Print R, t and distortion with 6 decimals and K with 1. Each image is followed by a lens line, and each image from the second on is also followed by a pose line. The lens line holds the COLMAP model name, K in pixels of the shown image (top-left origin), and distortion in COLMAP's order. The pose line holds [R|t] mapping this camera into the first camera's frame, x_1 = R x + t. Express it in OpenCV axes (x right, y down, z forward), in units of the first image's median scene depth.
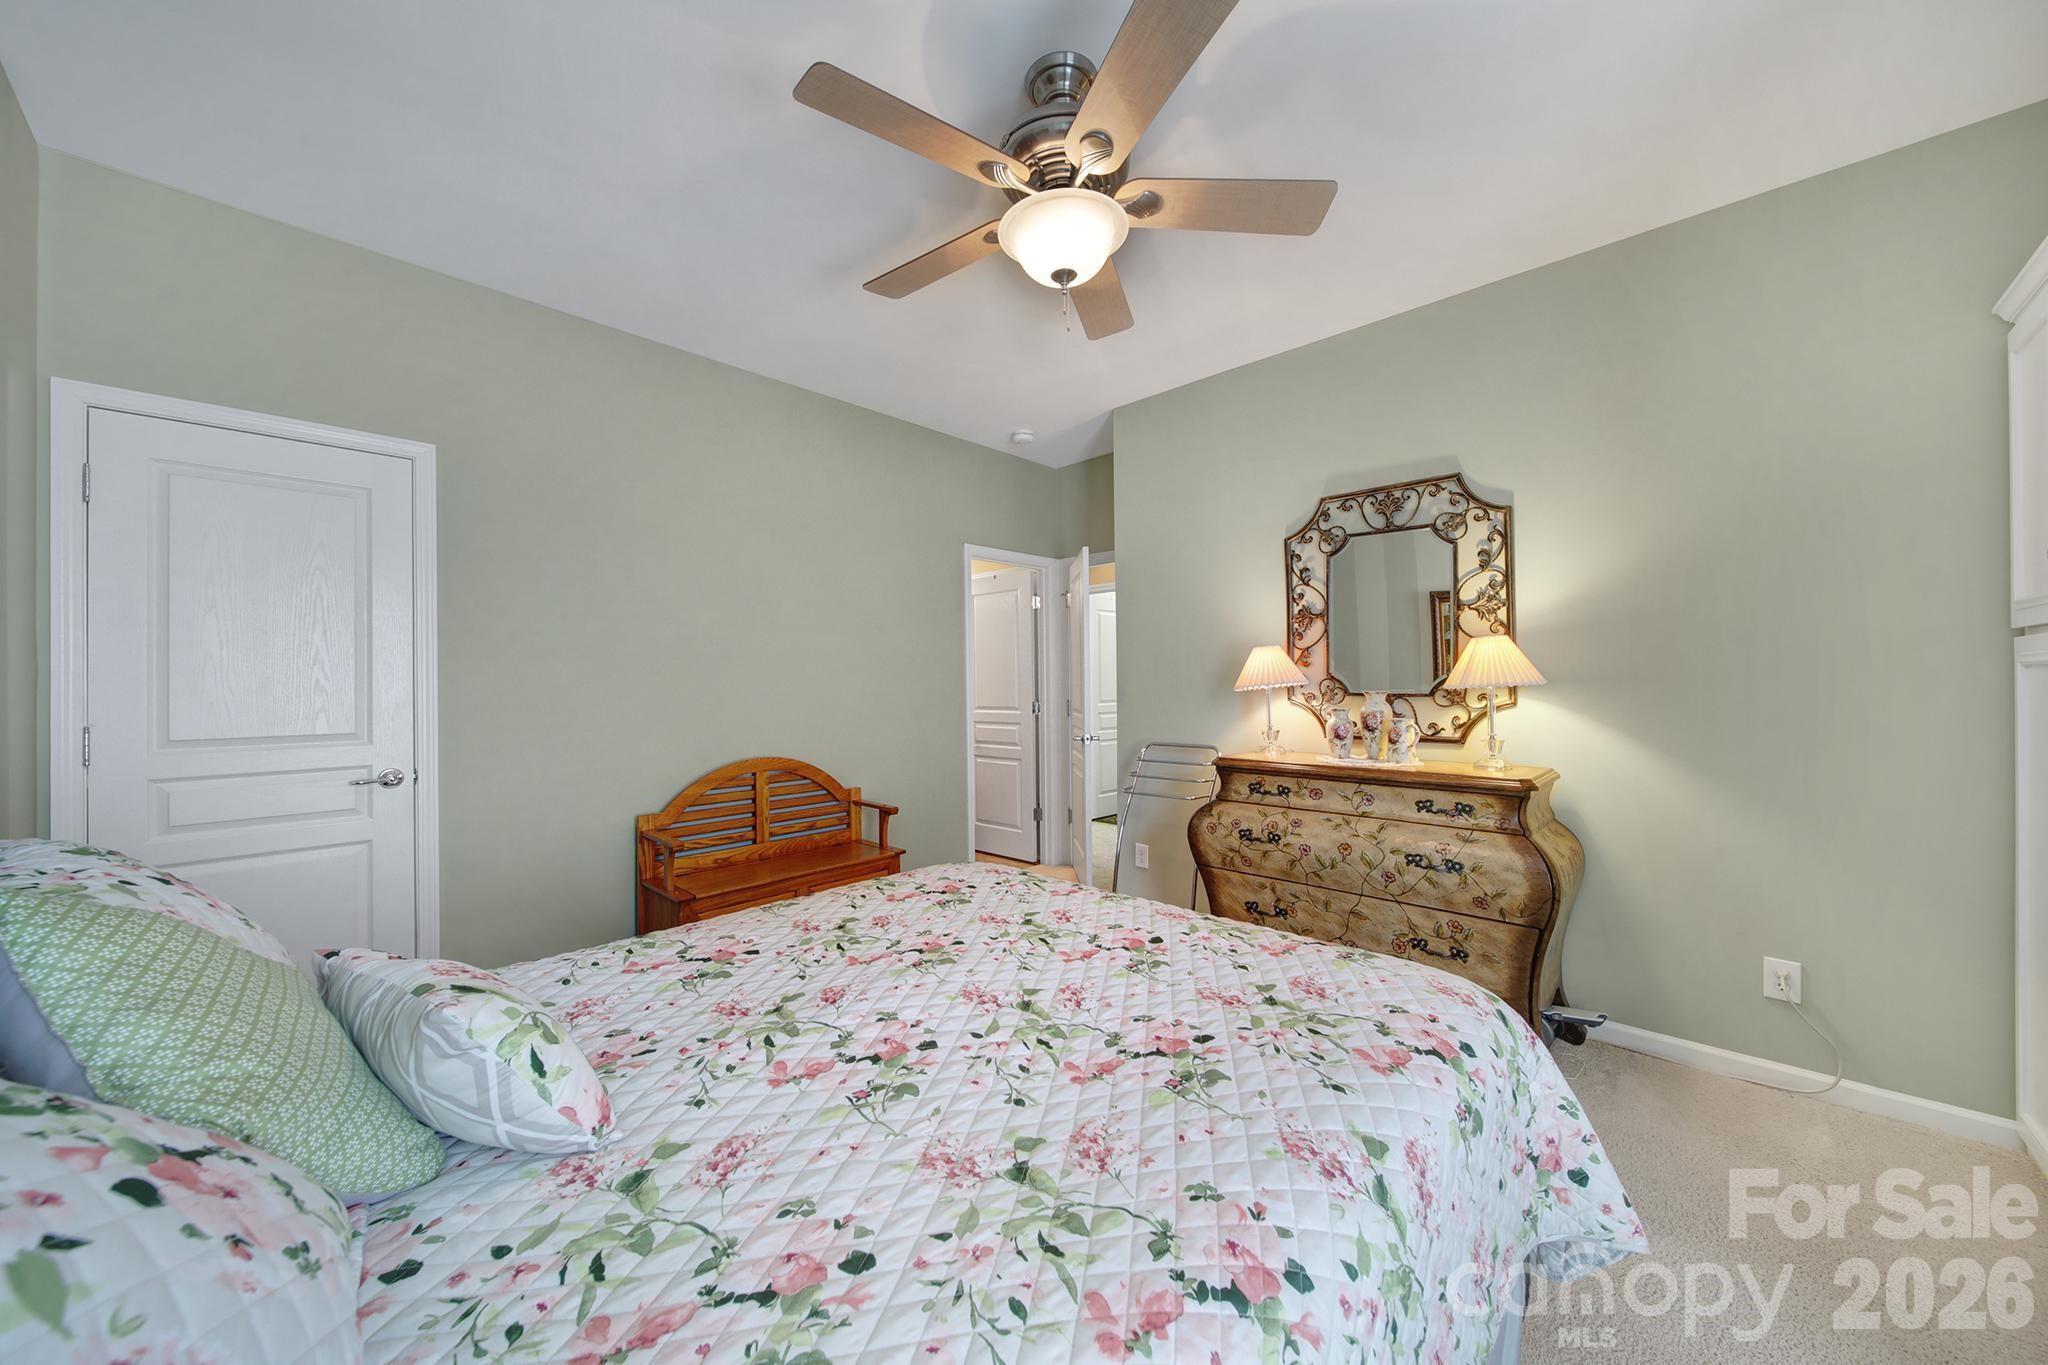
lens RADIAL K [[726.8, 0, 1018.2], [0, 726.8, 675.1], [0, 0, 1]] dist [-0.000010, -0.000002]
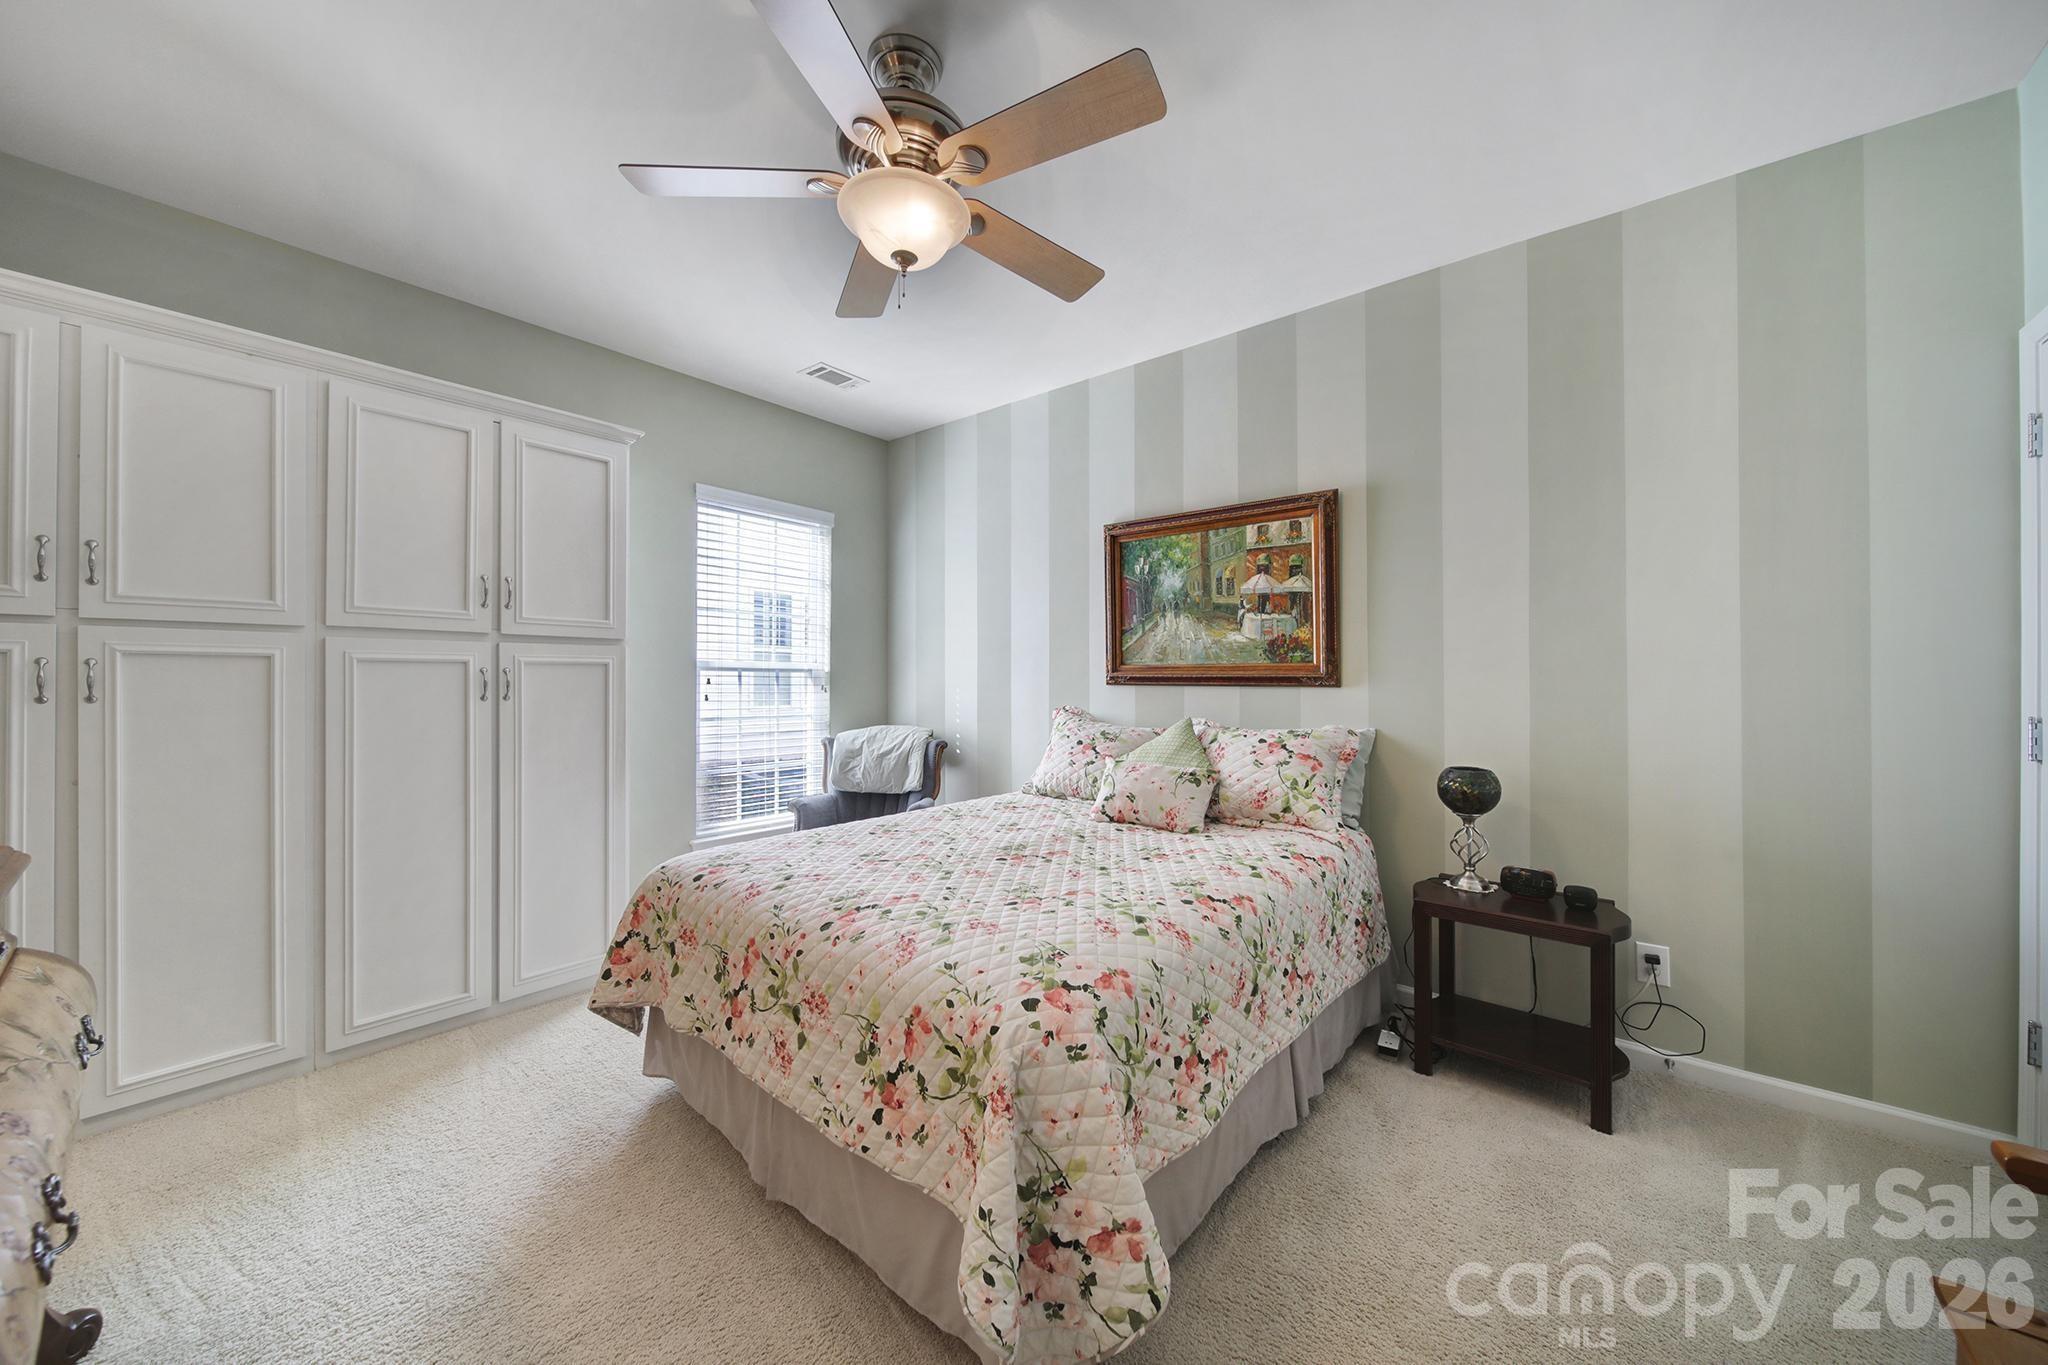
lens RADIAL K [[726.8, 0, 1018.2], [0, 726.8, 675.1], [0, 0, 1]] dist [-0.000010, -0.000002]
pose [[-0.993827, 0.011762, -0.110319, 0.407054], [0.013054, 0.999854, -0.010997, 0.032009], [0.110173, -0.012369, -0.993835, 2.544399]]
